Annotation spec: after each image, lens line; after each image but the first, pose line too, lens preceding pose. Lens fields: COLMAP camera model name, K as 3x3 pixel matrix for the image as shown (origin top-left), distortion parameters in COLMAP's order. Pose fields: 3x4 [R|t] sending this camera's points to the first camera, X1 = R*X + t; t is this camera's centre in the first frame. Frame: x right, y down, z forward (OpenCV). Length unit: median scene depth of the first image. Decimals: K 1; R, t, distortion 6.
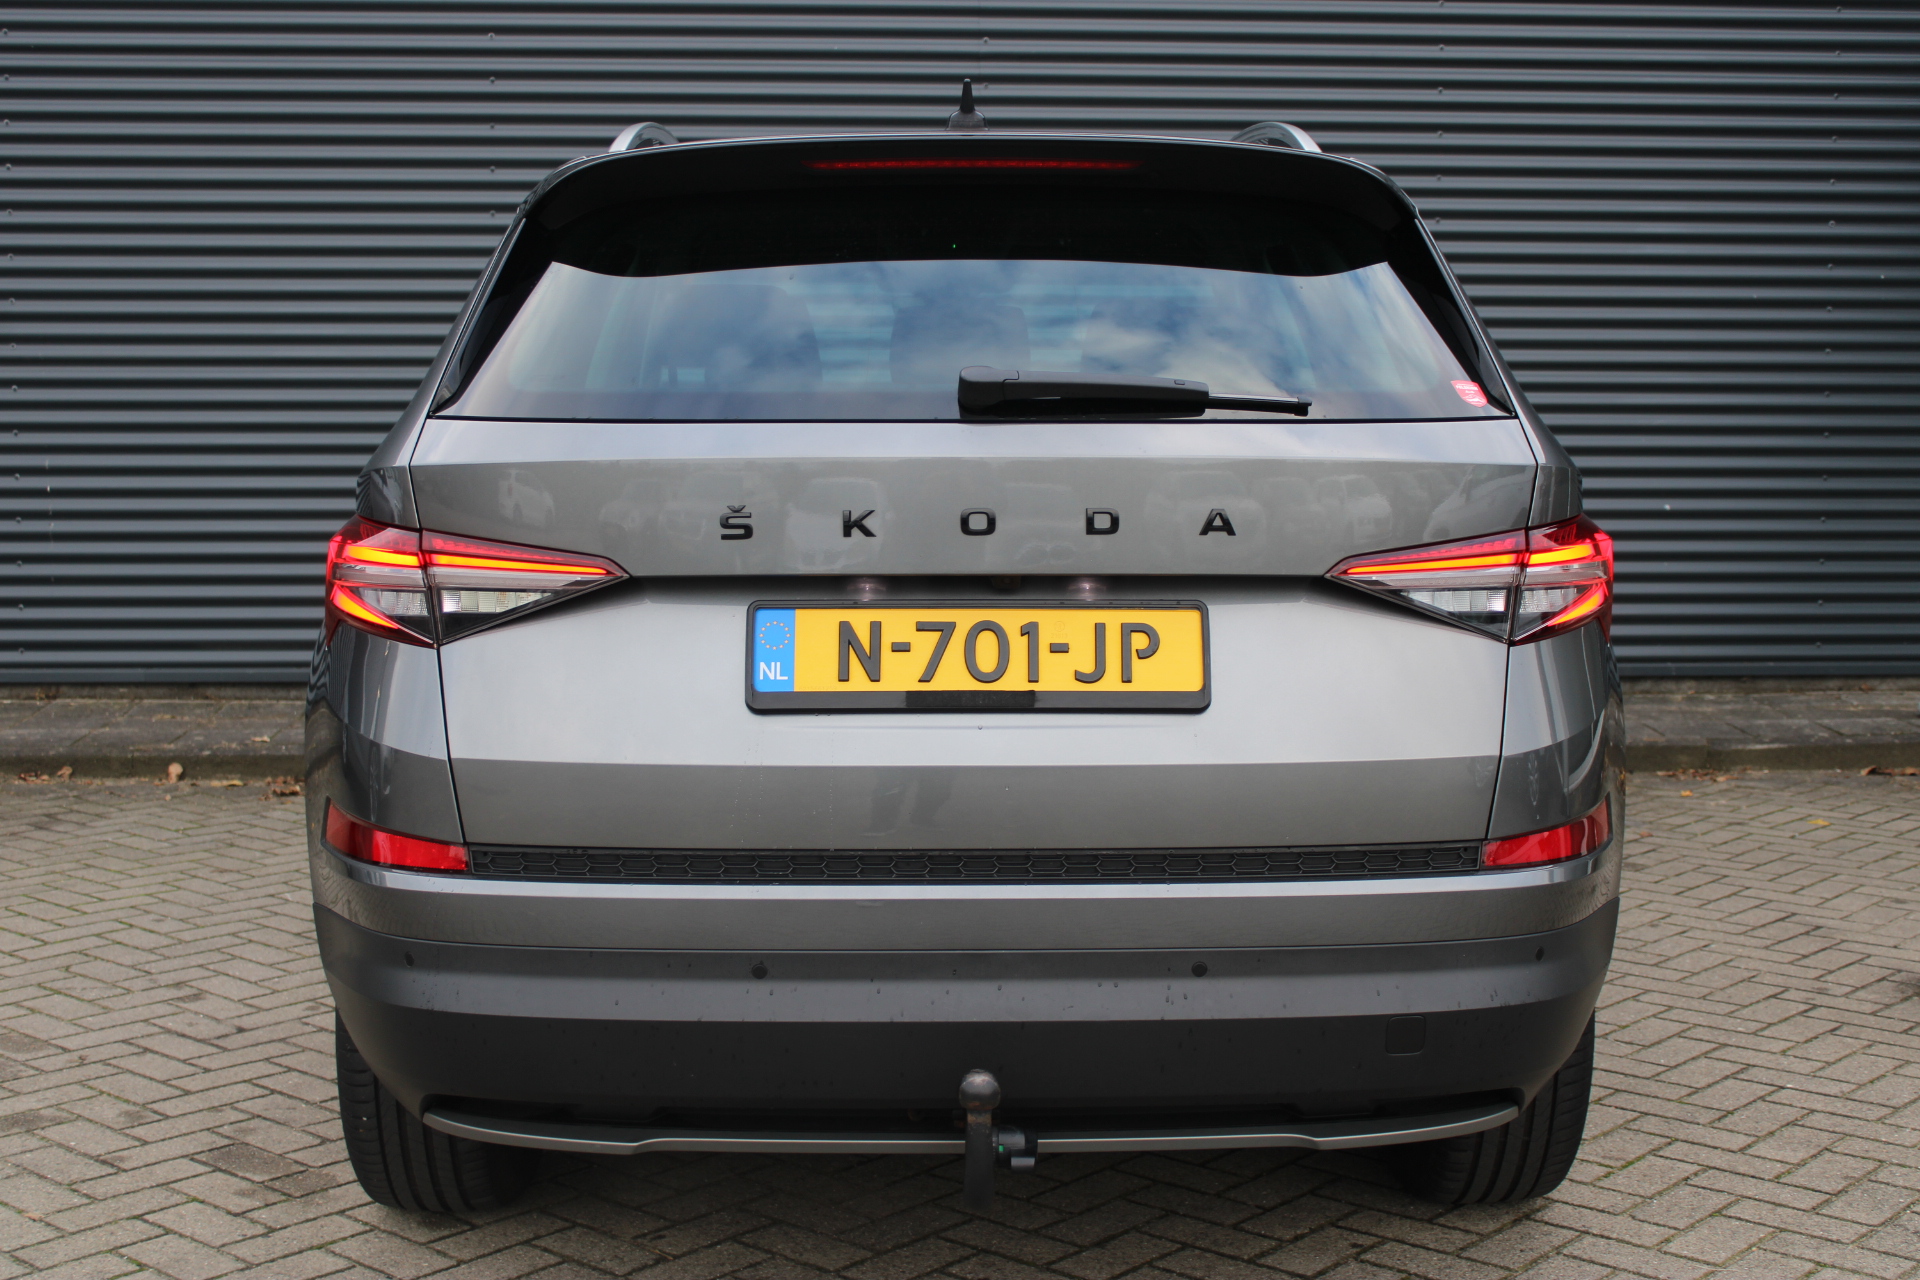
lens RADIAL K [[2571.9, 0, 967.7], [0, 2571.9, 646.2], [0, 0, 1]] dist [-0.022663, 0.000000]
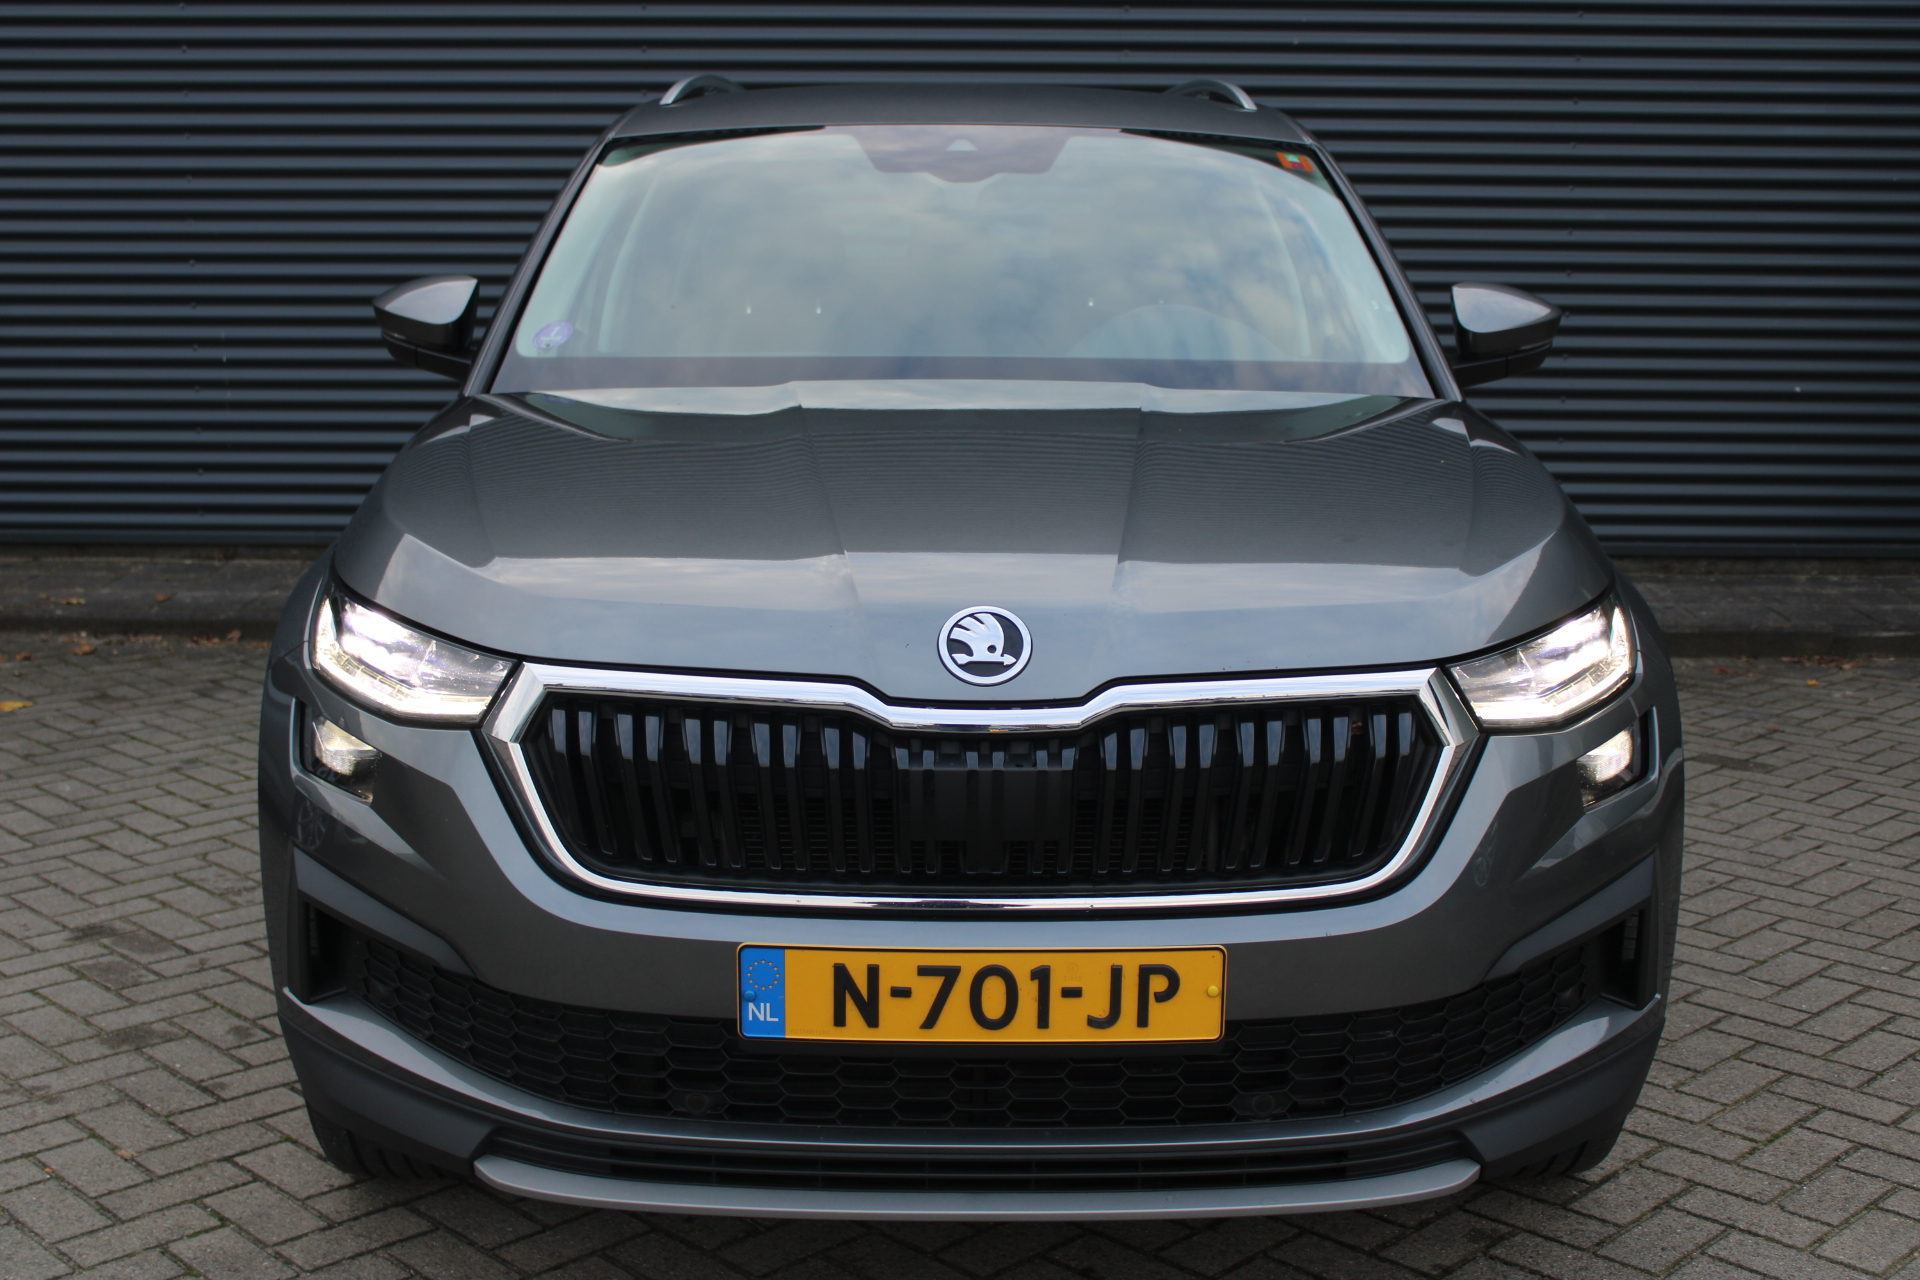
lens RADIAL K [[2351.8, 0, 953.3], [0, 2351.8, 635.8], [0, 0, 1]] dist [-0.035313, 0.000000]
pose [[0.997708, 0.015289, -0.065910, 0.007703], [-0.010770, 0.997601, 0.068377, -0.034191], [0.066797, -0.067510, 0.995480, 0.114749]]
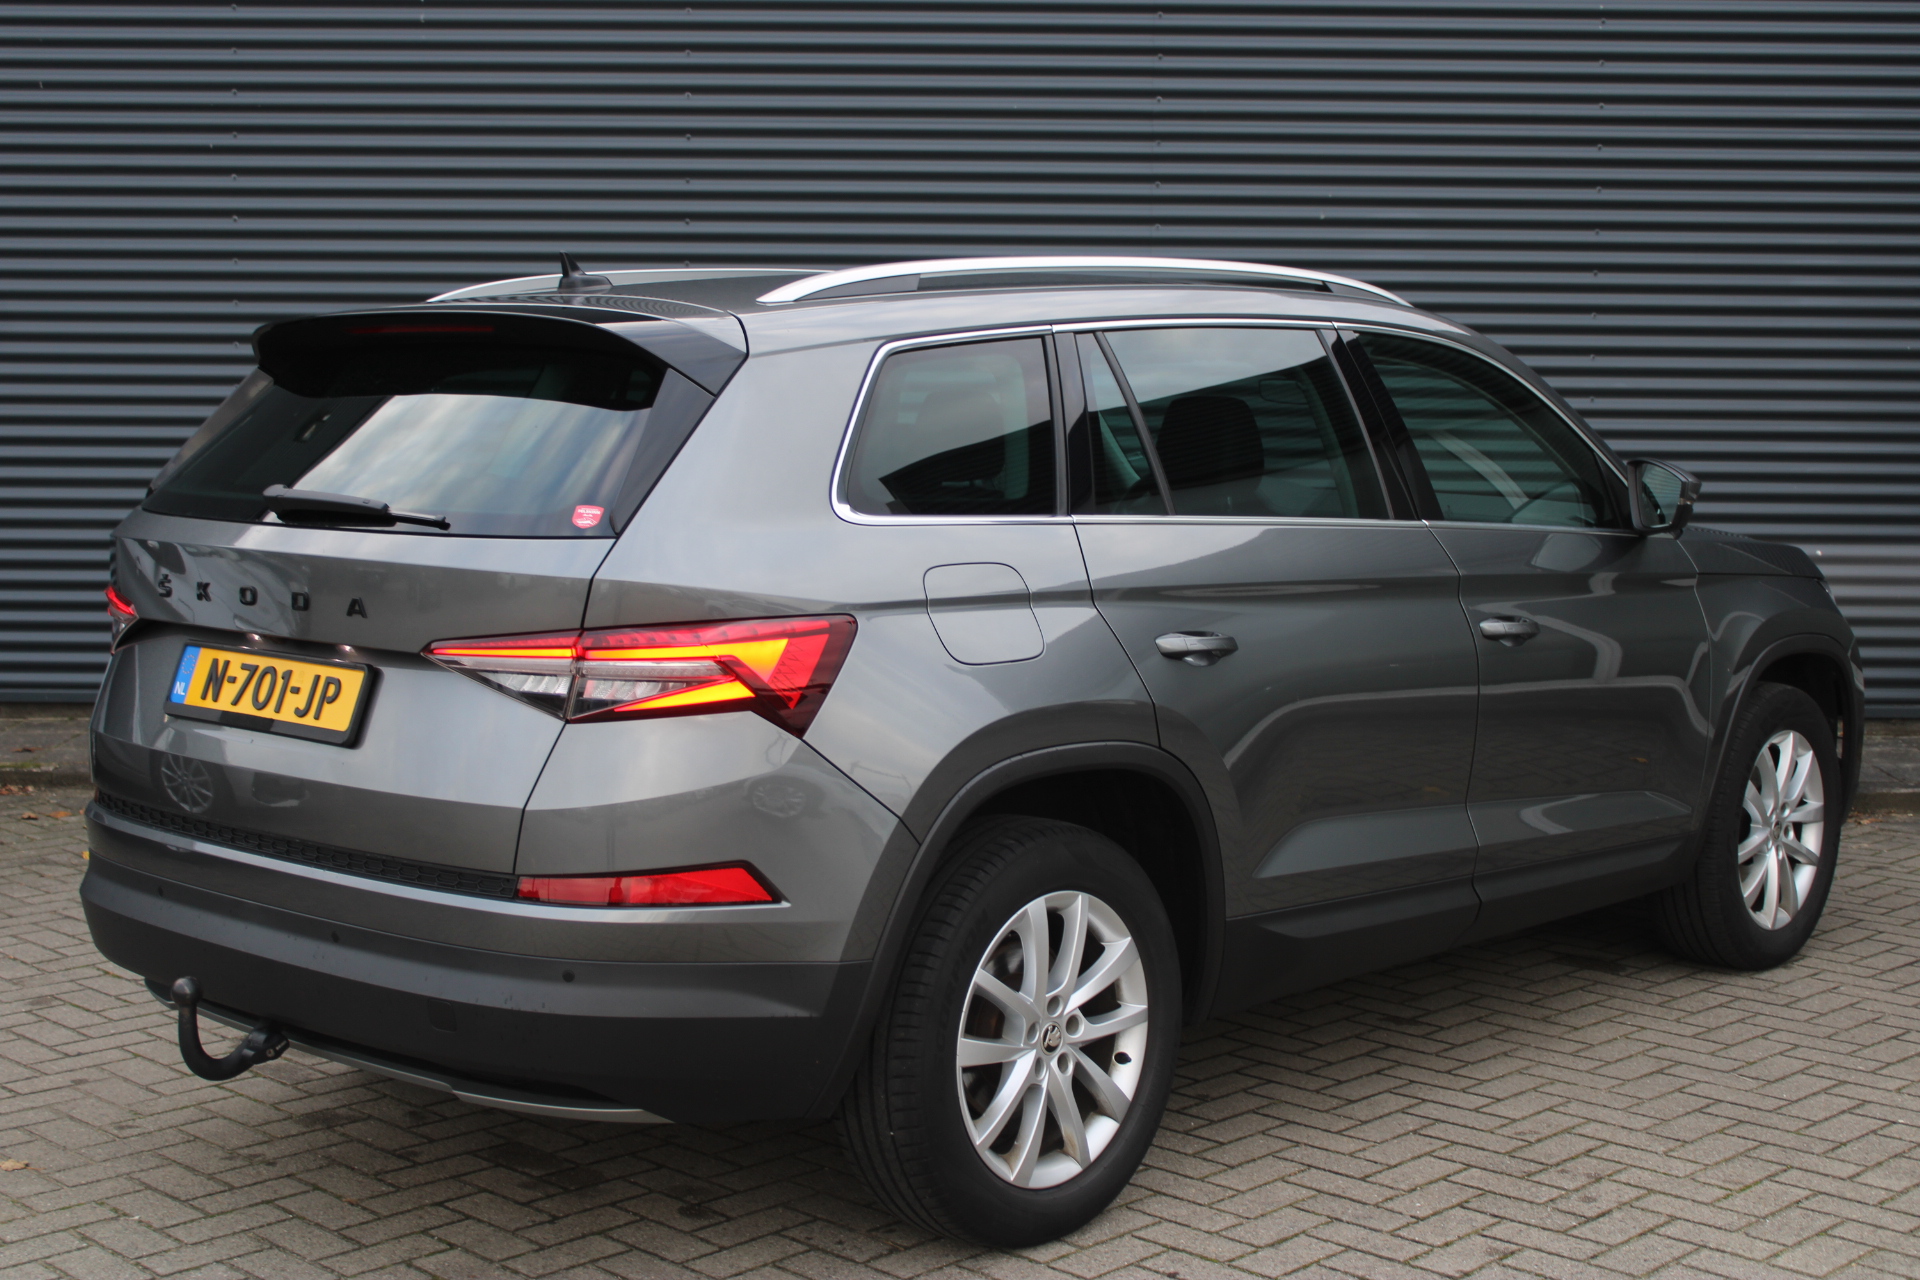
lens RADIAL K [[2651.2, 0, 966.3], [0, 2651.2, 625.2], [0, 0, 1]] dist [-0.002854, 0.000000]
pose [[0.998444, 0.011359, -0.054586, -0.019212], [-0.011778, 0.999904, -0.007366, -0.027171], [0.054497, 0.007998, 0.998482, -0.153185]]
